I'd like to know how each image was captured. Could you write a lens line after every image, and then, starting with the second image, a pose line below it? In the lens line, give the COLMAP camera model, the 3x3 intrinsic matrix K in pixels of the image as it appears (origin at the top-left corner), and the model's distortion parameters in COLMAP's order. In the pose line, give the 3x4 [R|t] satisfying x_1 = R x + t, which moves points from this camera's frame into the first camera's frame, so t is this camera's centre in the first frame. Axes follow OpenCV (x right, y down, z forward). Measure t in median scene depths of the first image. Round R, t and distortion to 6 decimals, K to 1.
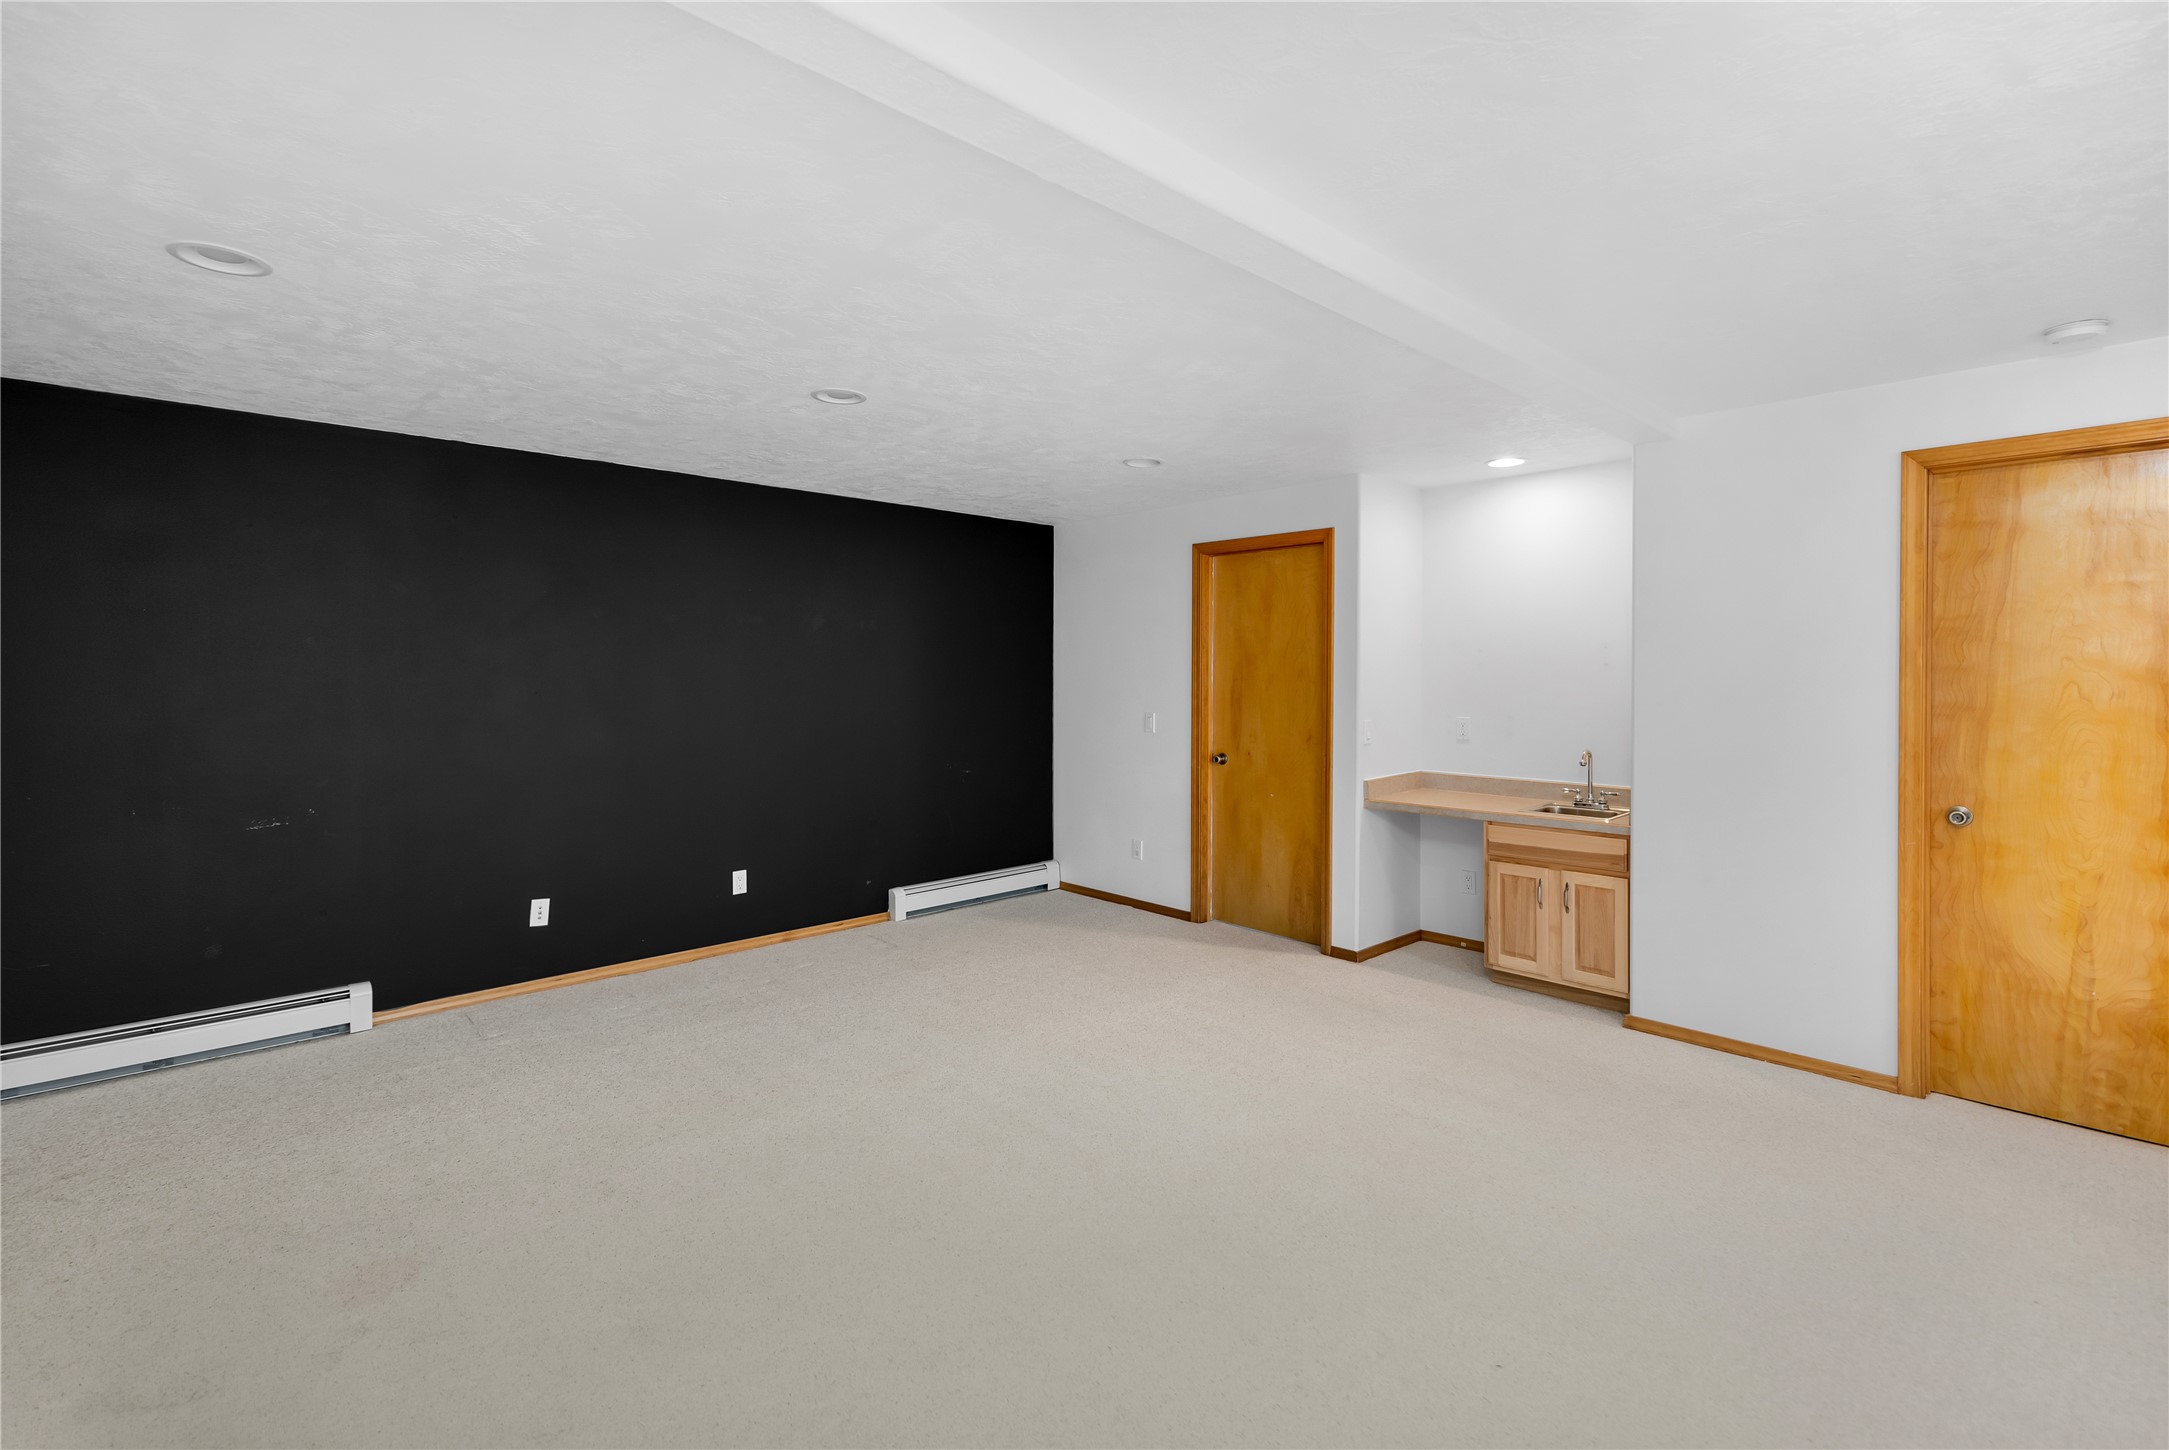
lens RADIAL K [[979.3, 0, 1088.1], [0, 979.3, 695.3], [0, 0, 1]] dist [0.008093, -0.001385]
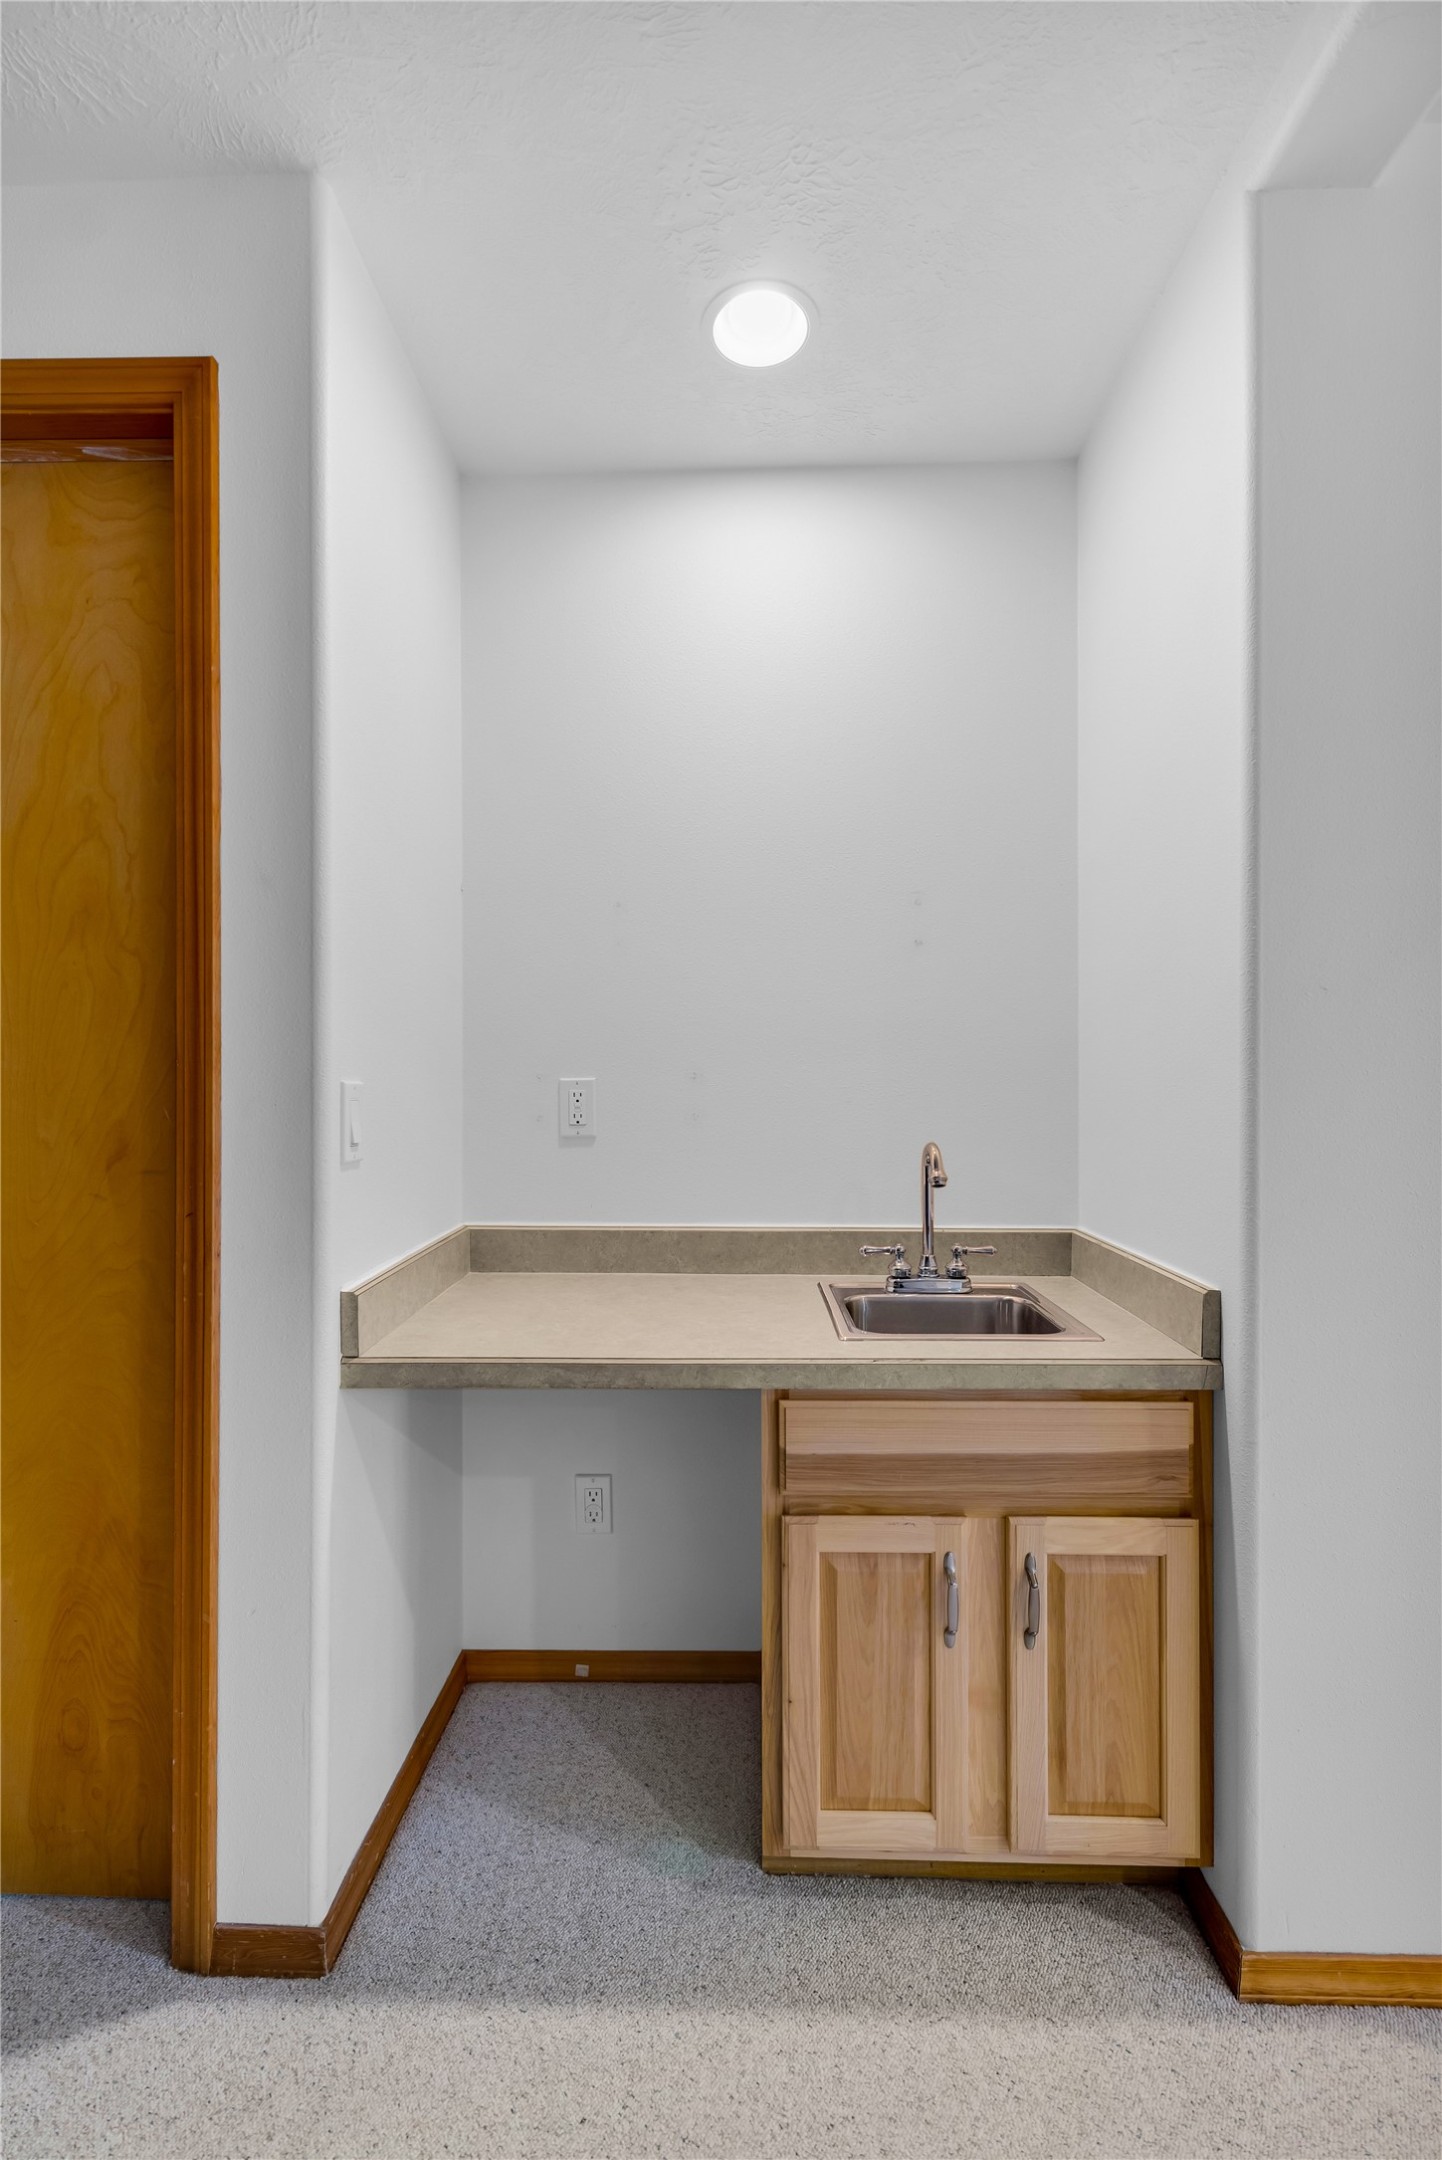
lens RADIAL K [[975.3, 0, 717.5], [0, 975.3, 1067.4], [0, 0, 1]] dist [0.008093, -0.001385]
pose [[0.715797, 0.000293, 0.698309, 0.177047], [0.017268, 0.999687, -0.018120, 0.031481], [-0.698095, 0.025029, 0.715567, 0.787048]]
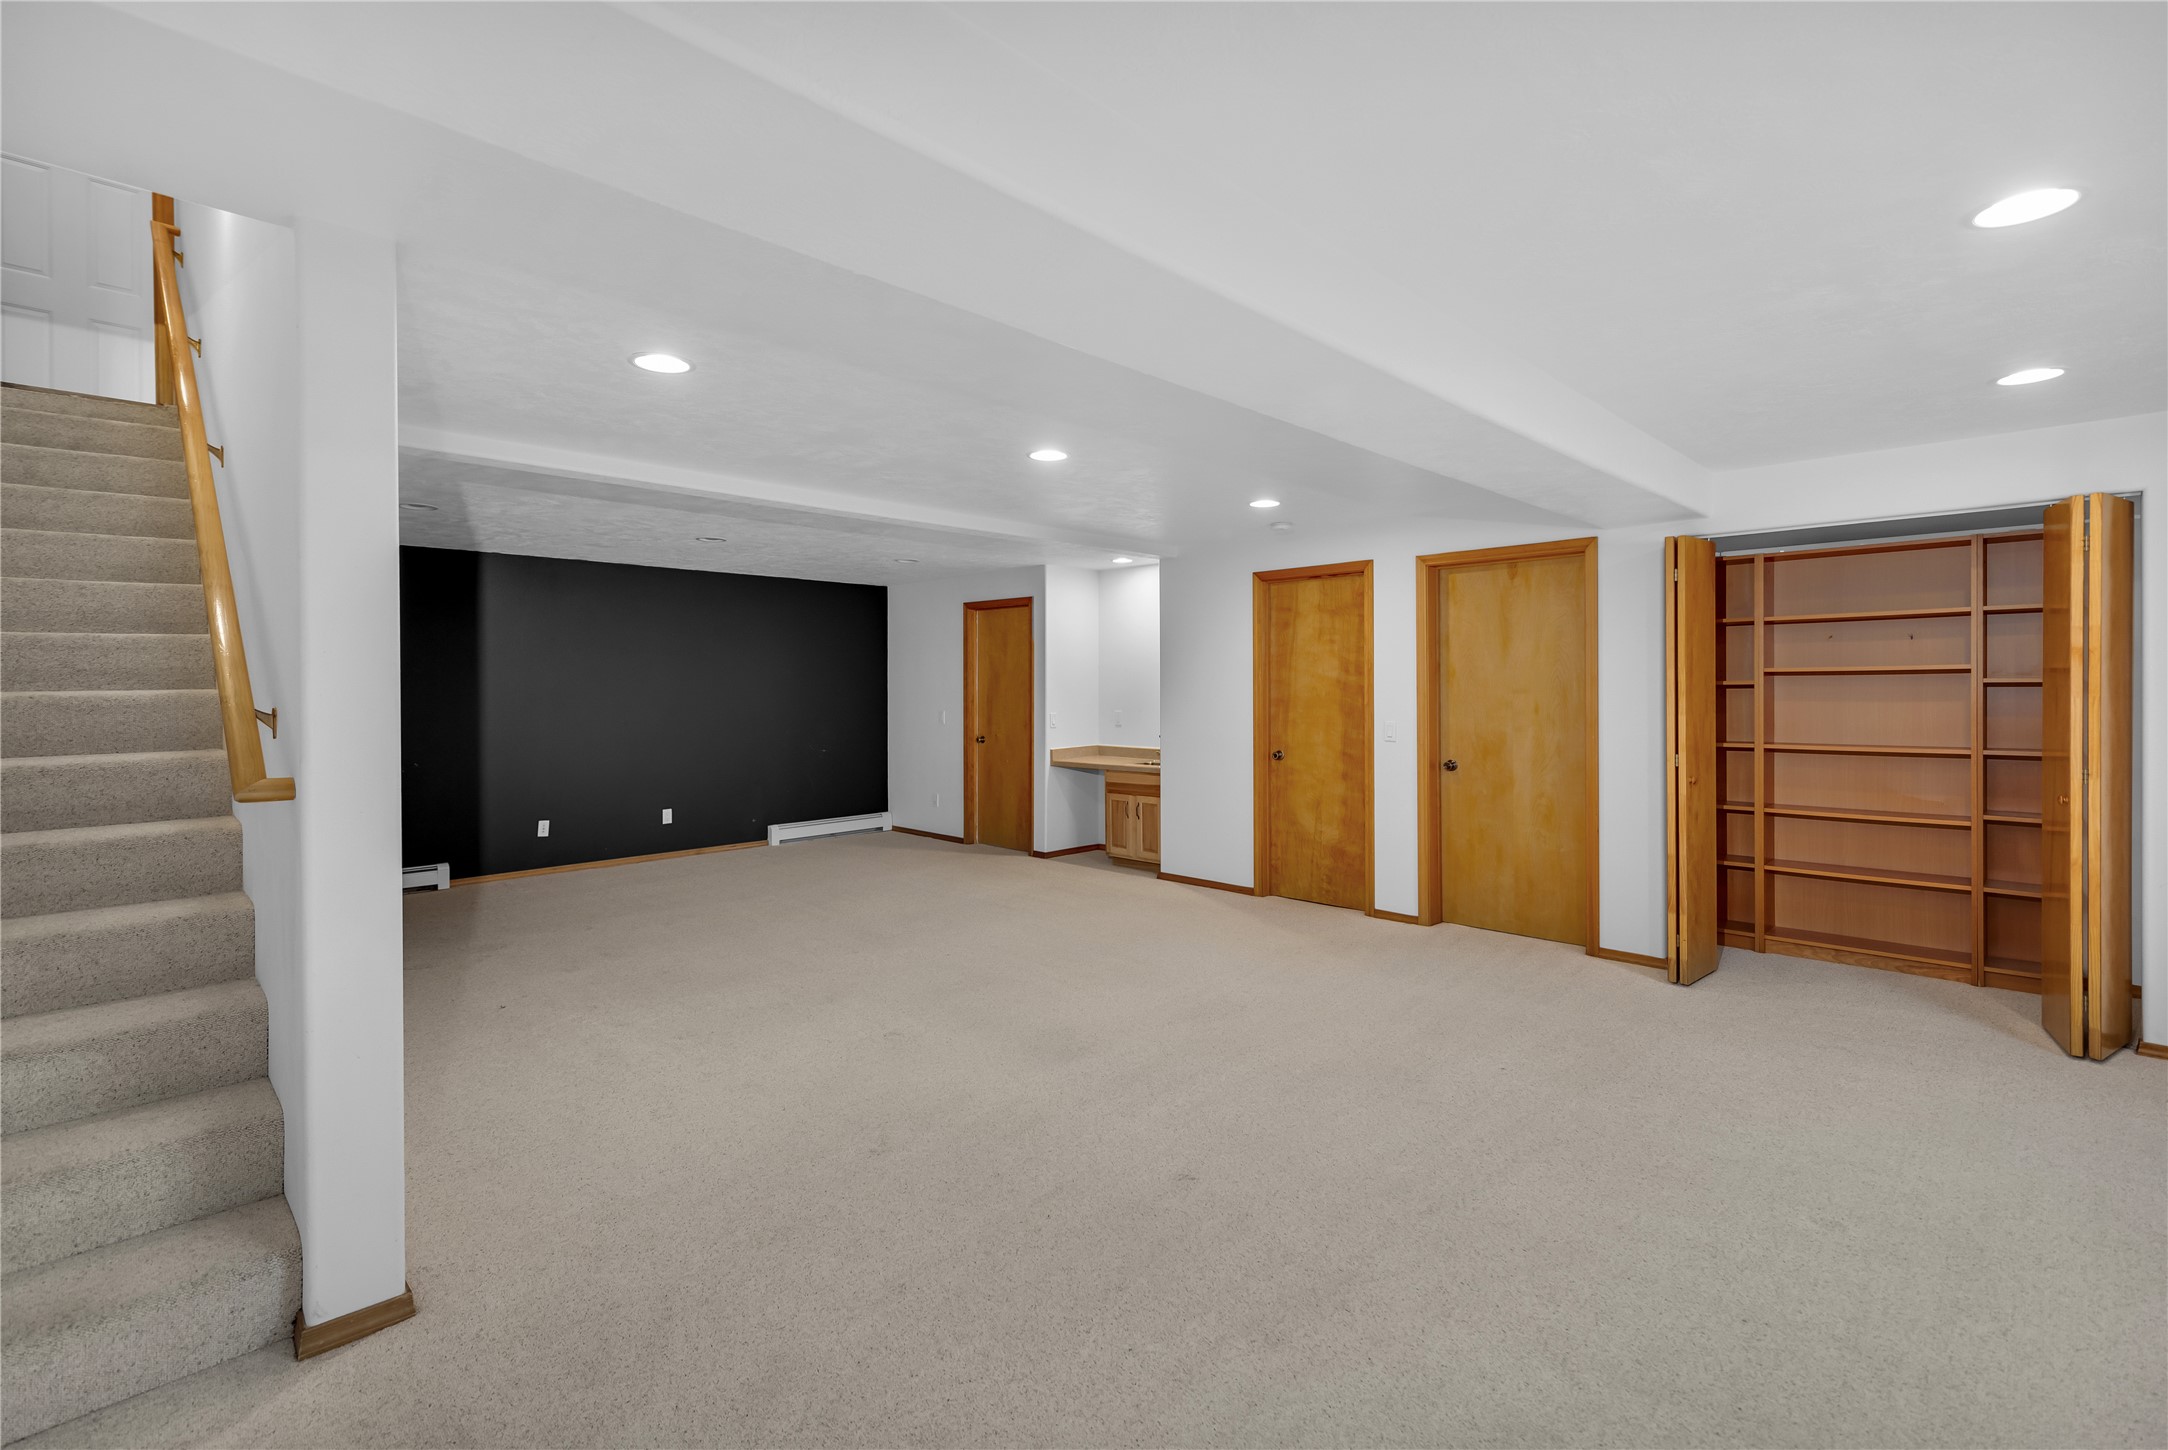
lens RADIAL K [[978.9, 0, 1100.1], [0, 978.9, 690.1], [0, 0, 1]] dist [0.008093, -0.001385]
pose [[0.999144, -0.006325, 0.040872, 0.327727], [0.006964, 0.999855, -0.015509, 0.014296], [-0.040768, 0.015780, 0.999044, -0.721104]]
